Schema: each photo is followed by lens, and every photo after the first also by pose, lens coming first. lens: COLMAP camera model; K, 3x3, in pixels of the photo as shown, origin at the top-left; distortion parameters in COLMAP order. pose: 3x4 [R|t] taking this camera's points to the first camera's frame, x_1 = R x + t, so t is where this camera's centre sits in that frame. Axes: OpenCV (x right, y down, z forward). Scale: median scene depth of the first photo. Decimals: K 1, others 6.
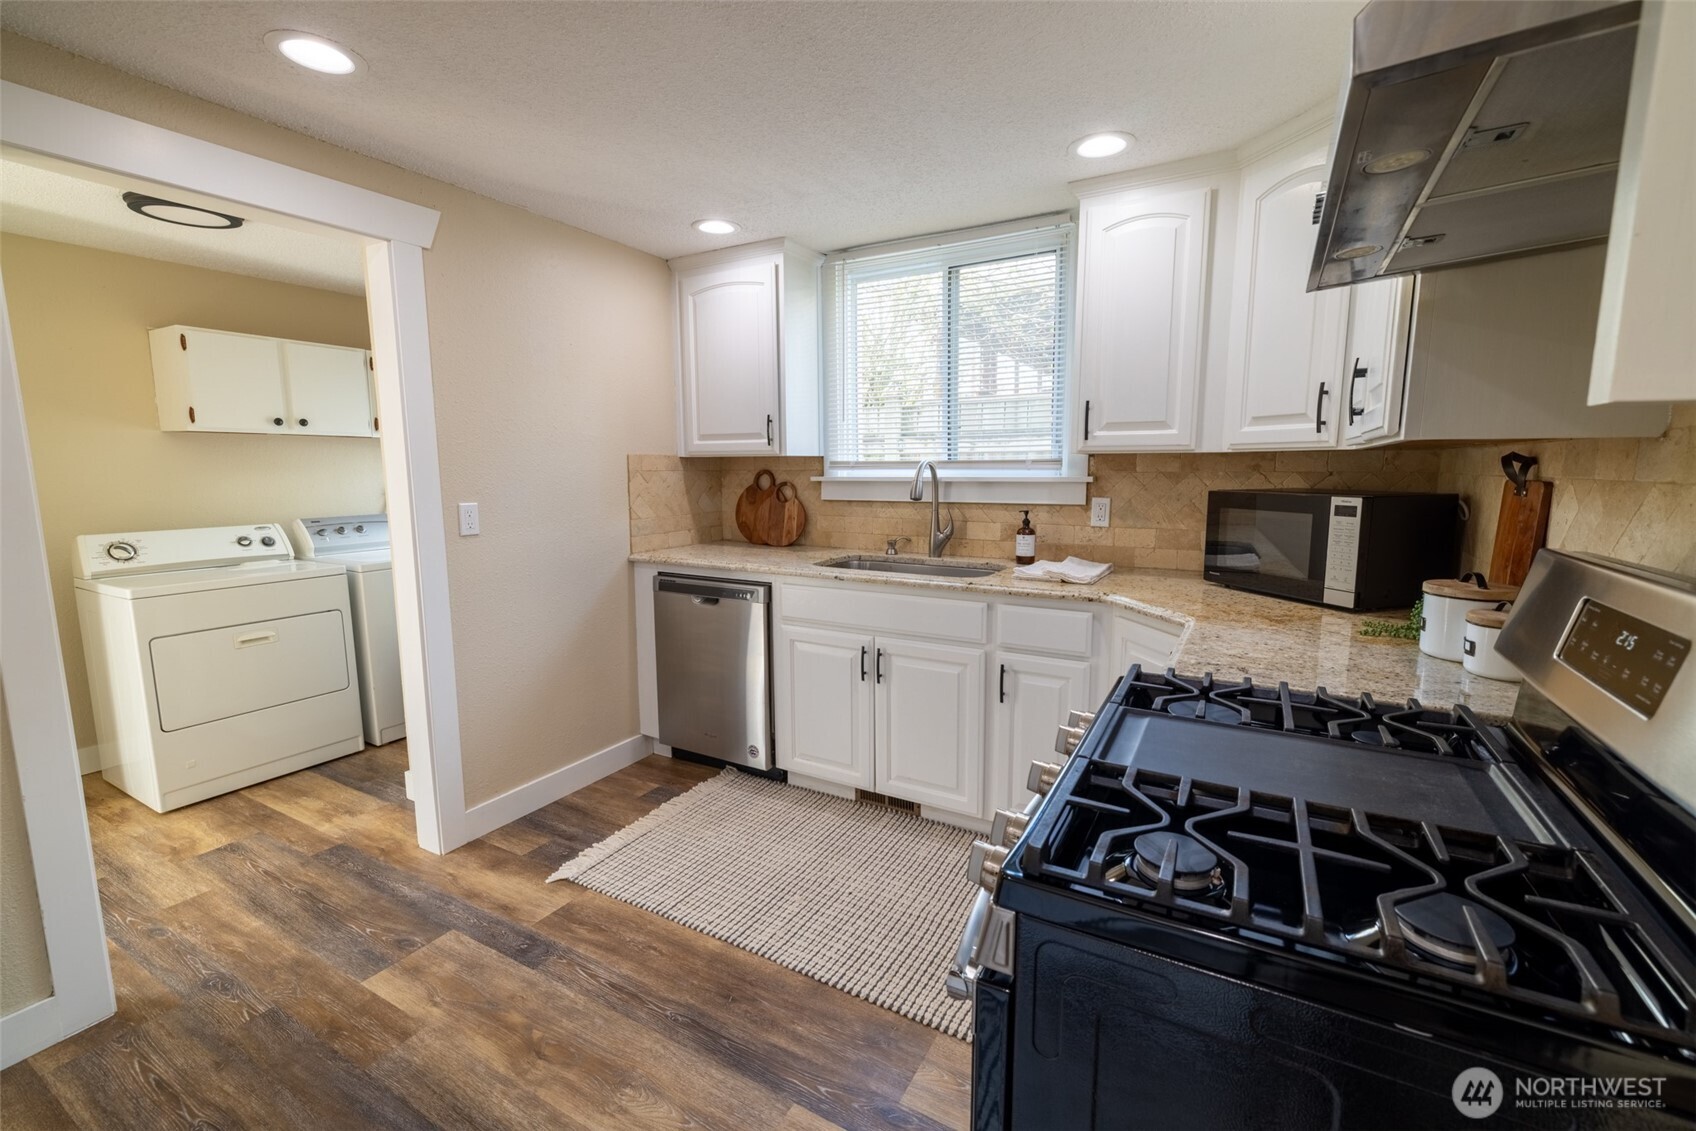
lens RADIAL K [[712.1, 0, 848.9], [0, 712.1, 562.1], [0, 0, 1]] dist [0.000322, 0.000062]
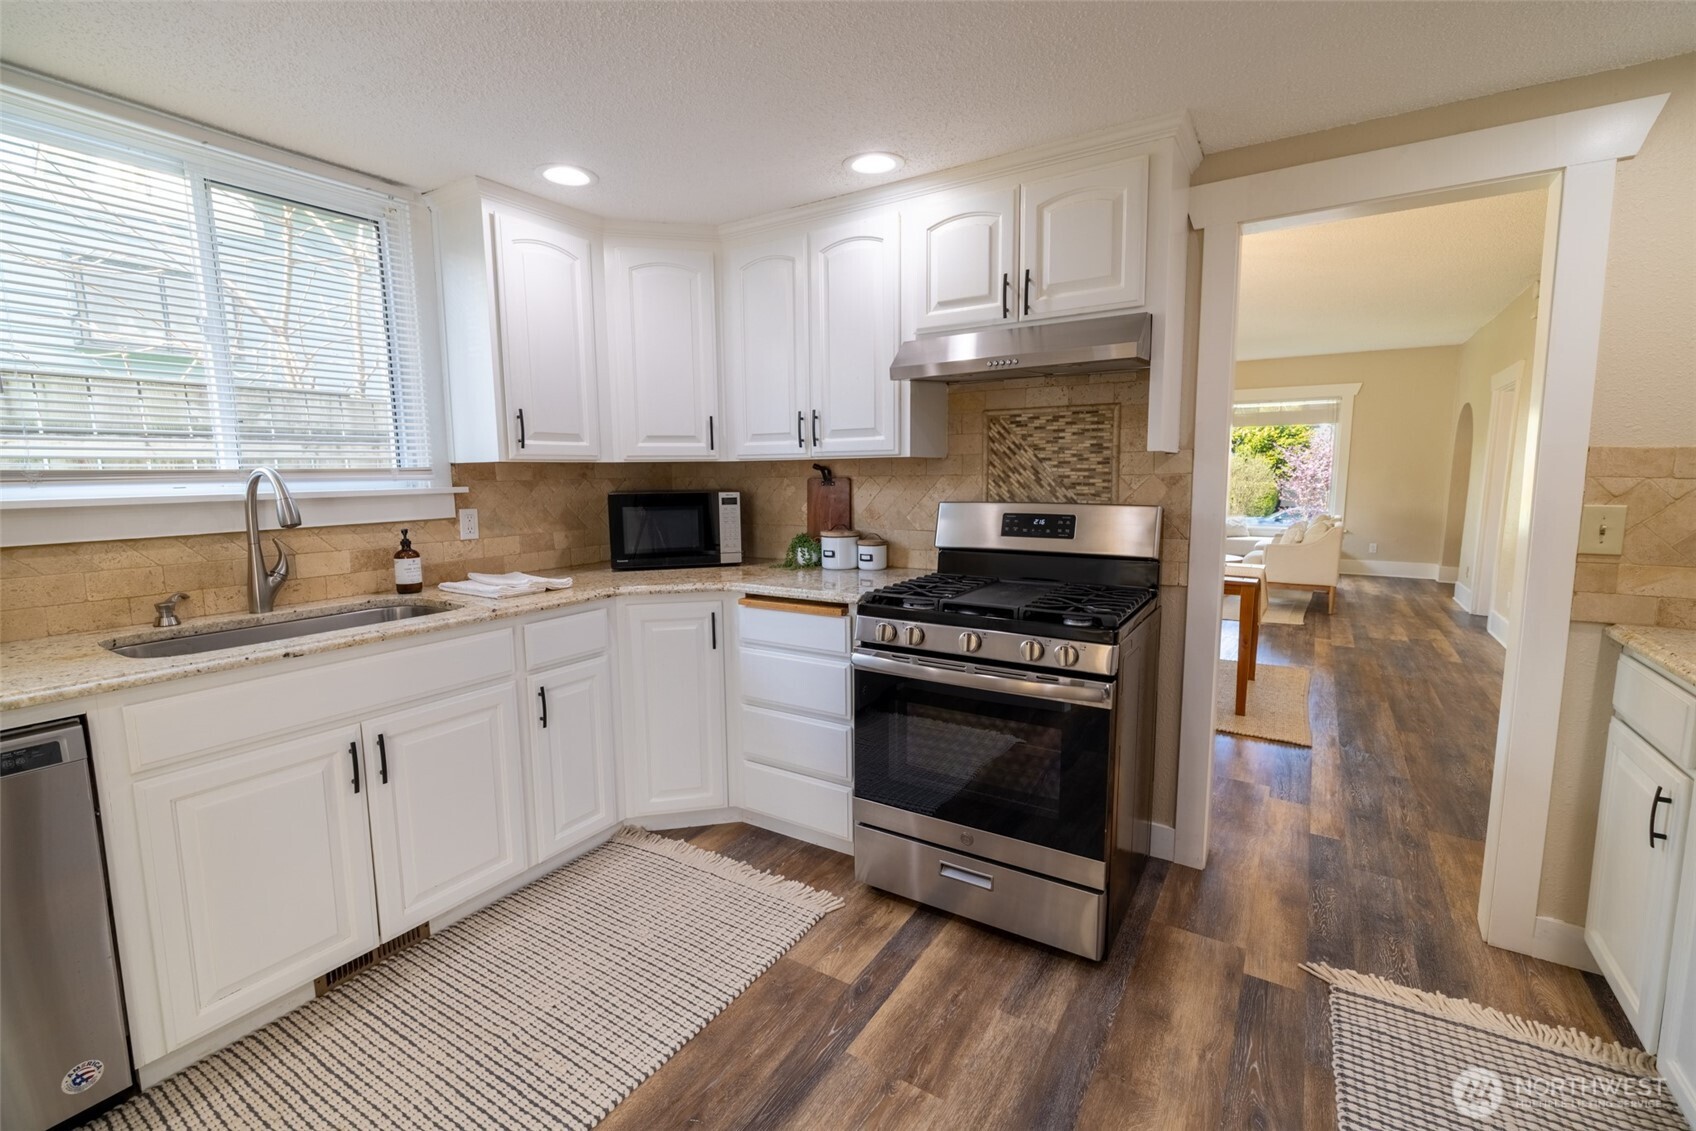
lens RADIAL K [[740.4, 0, 848.0], [0, 740.4, 565.5], [0, 0, 1]] dist [-0.000577, -0.000056]
pose [[0.039207, -0.122097, 0.991743, -0.634309], [0.148249, 0.982233, 0.115066, -0.056870], [-0.988173, 0.142514, 0.056611, 0.472981]]
